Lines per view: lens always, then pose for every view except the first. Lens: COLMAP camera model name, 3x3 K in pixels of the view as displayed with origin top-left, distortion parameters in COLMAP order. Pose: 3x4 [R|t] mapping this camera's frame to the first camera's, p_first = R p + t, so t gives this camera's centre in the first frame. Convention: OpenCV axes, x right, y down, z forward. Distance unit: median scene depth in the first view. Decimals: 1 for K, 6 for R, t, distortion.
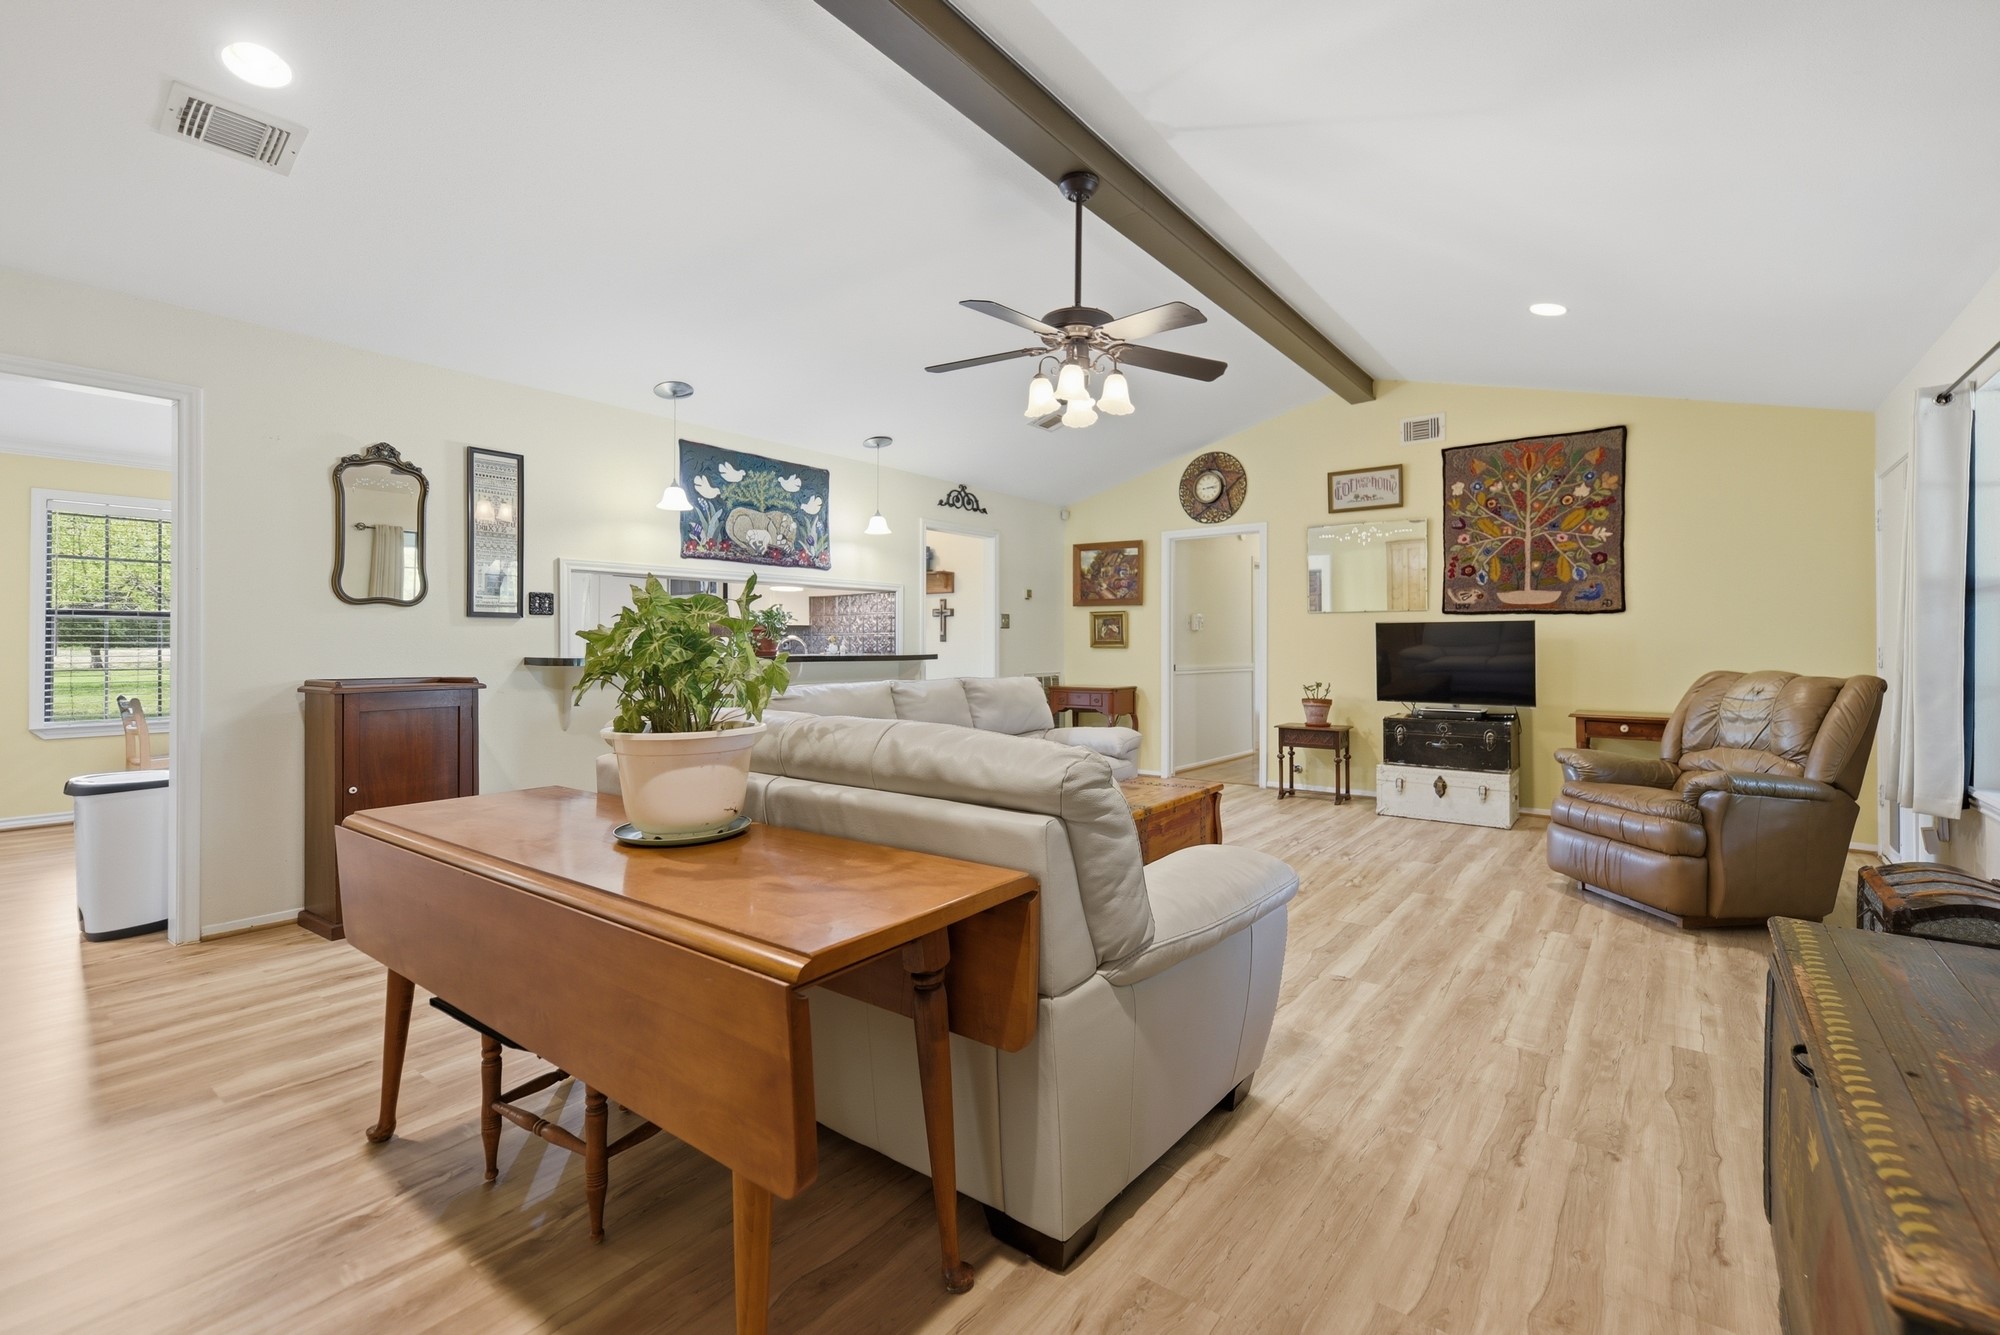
lens RADIAL K [[867.0, 0, 1008.2], [0, 867.0, 652.5], [0, 0, 1]] dist [0.021300, -0.000085]
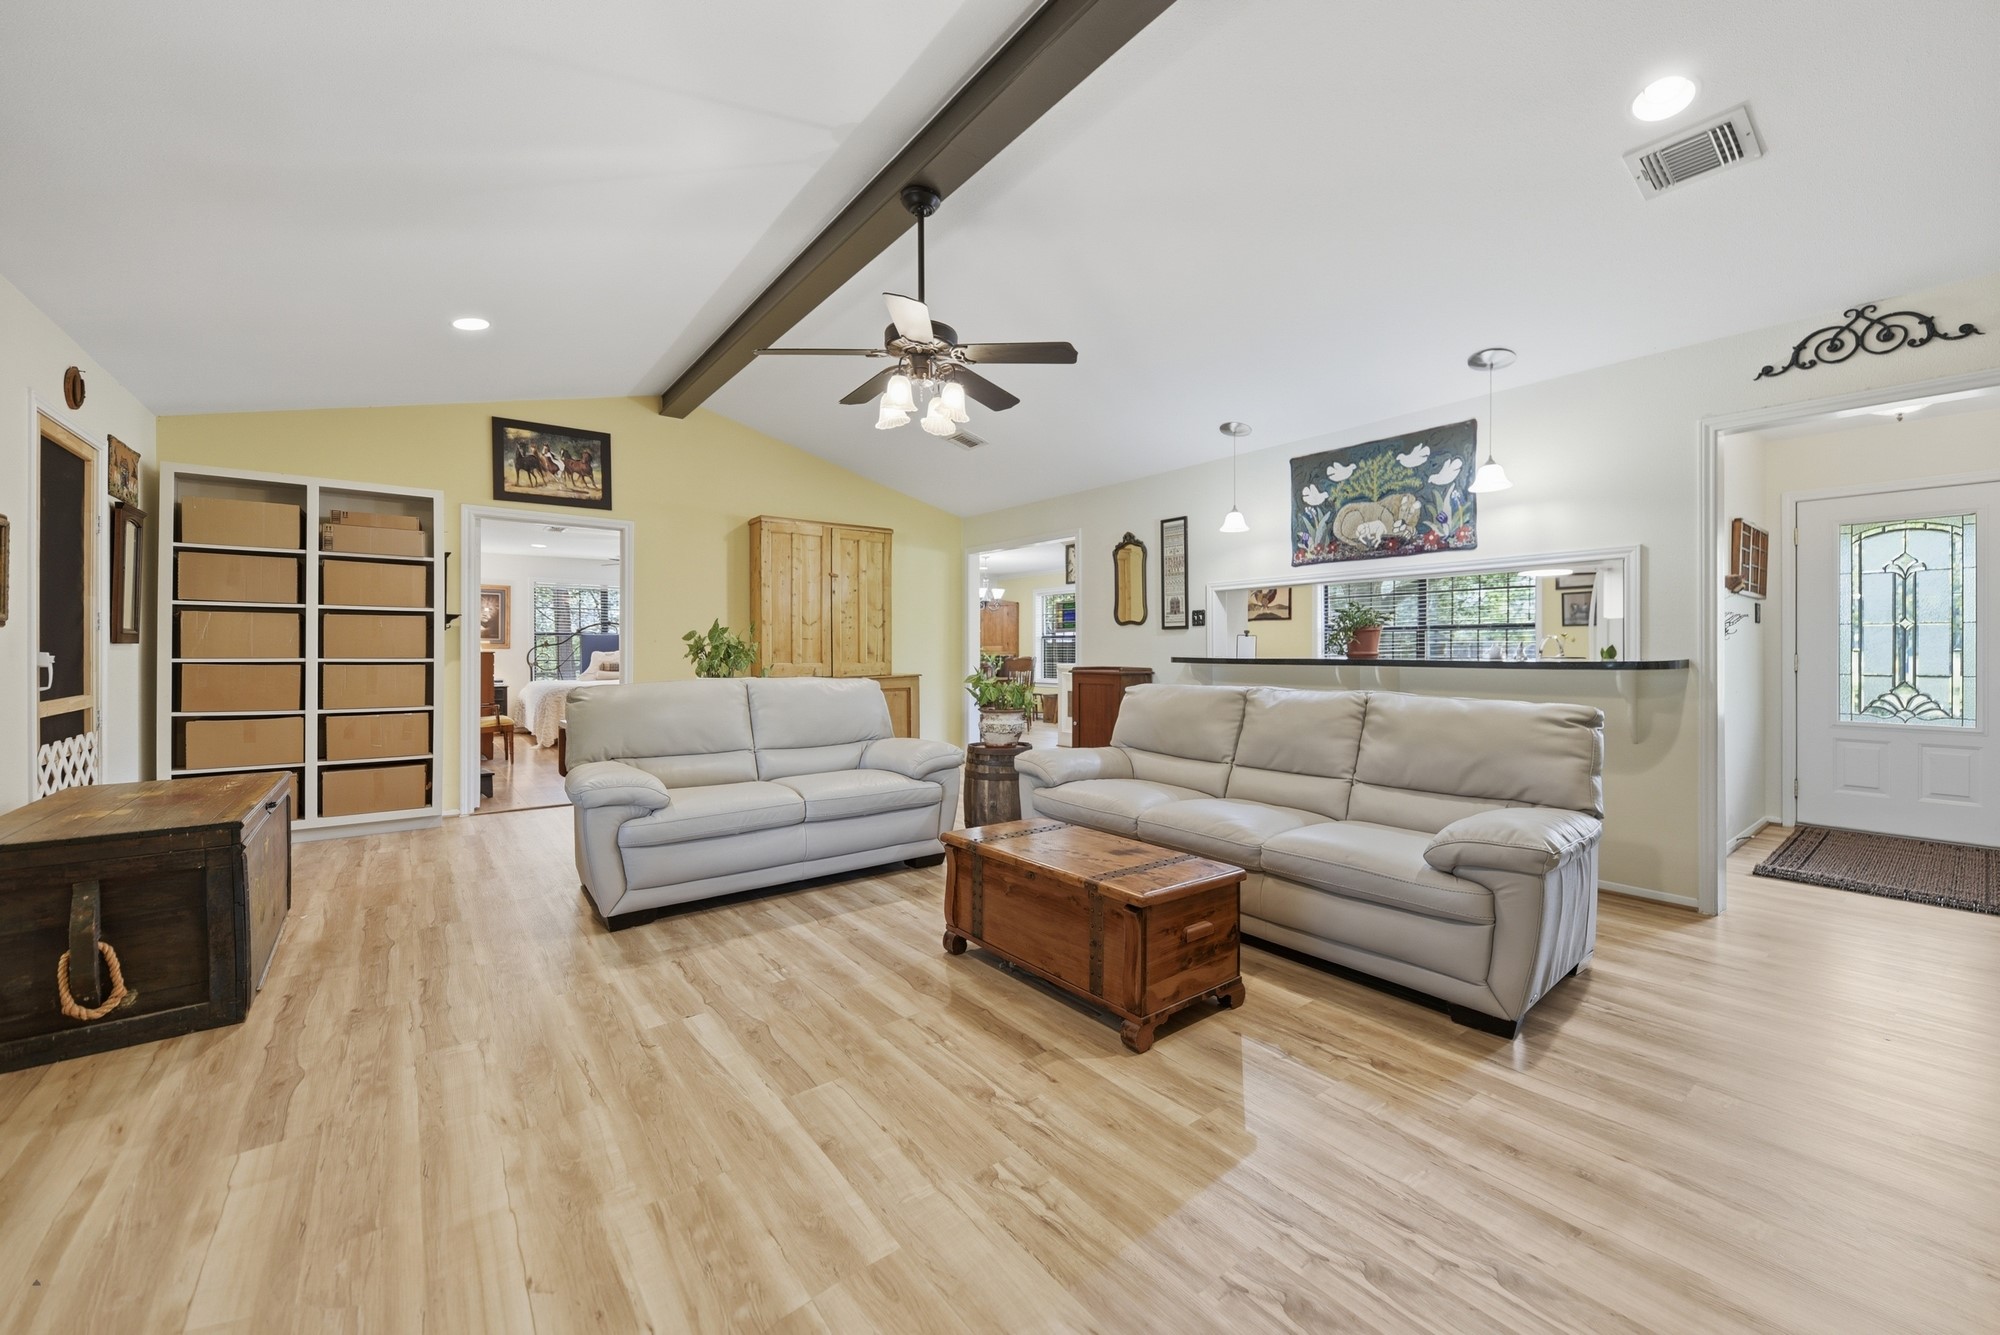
lens RADIAL K [[735.6, 0, 1004.6], [0, 735.6, 653.8], [0, 0, 1]] dist [0.003539, -0.000208]
pose [[-0.230155, 0.003723, -0.973147, 0.606764], [-0.008493, 0.999947, 0.005834, -0.002647], [0.973117, 0.009608, -0.230111, 0.865898]]
